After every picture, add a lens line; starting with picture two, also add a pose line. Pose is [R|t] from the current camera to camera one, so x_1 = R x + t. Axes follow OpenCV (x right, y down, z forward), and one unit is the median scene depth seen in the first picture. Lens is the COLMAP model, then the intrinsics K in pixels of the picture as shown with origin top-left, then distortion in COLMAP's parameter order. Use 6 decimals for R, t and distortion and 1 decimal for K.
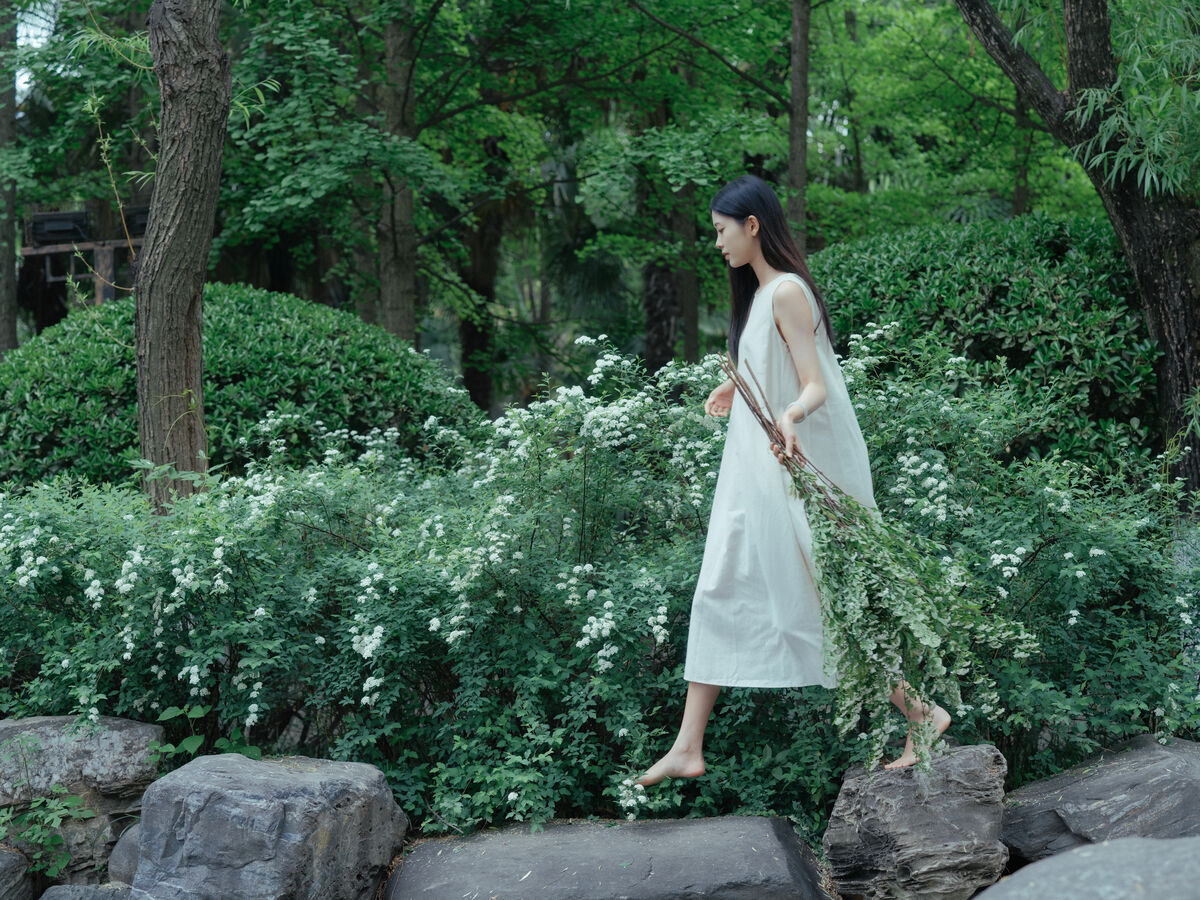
lens RADIAL K [[2283.7, 0, 598.8], [0, 2283.7, 453.5], [0, 0, 1]] dist [0.021450, 0.000000]
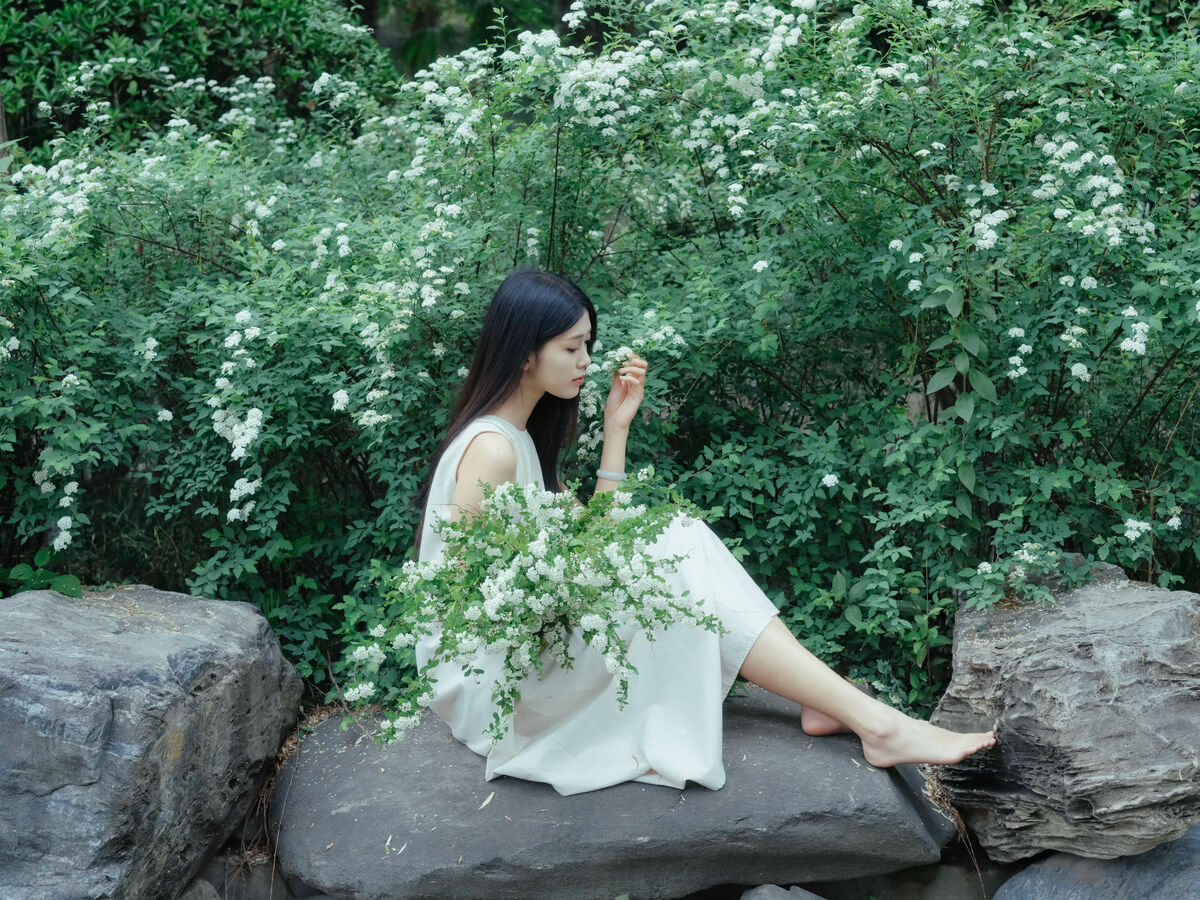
lens RADIAL K [[2283.7, 0, 616.9], [0, 2283.7, 467.2], [0, 0, 1]] dist [0.021450, 0.000000]
pose [[0.998129, -0.006961, 0.060745, -0.031310], [-0.003568, 0.985175, 0.171517, -0.018821], [-0.061038, -0.171413, 0.983307, 0.336604]]
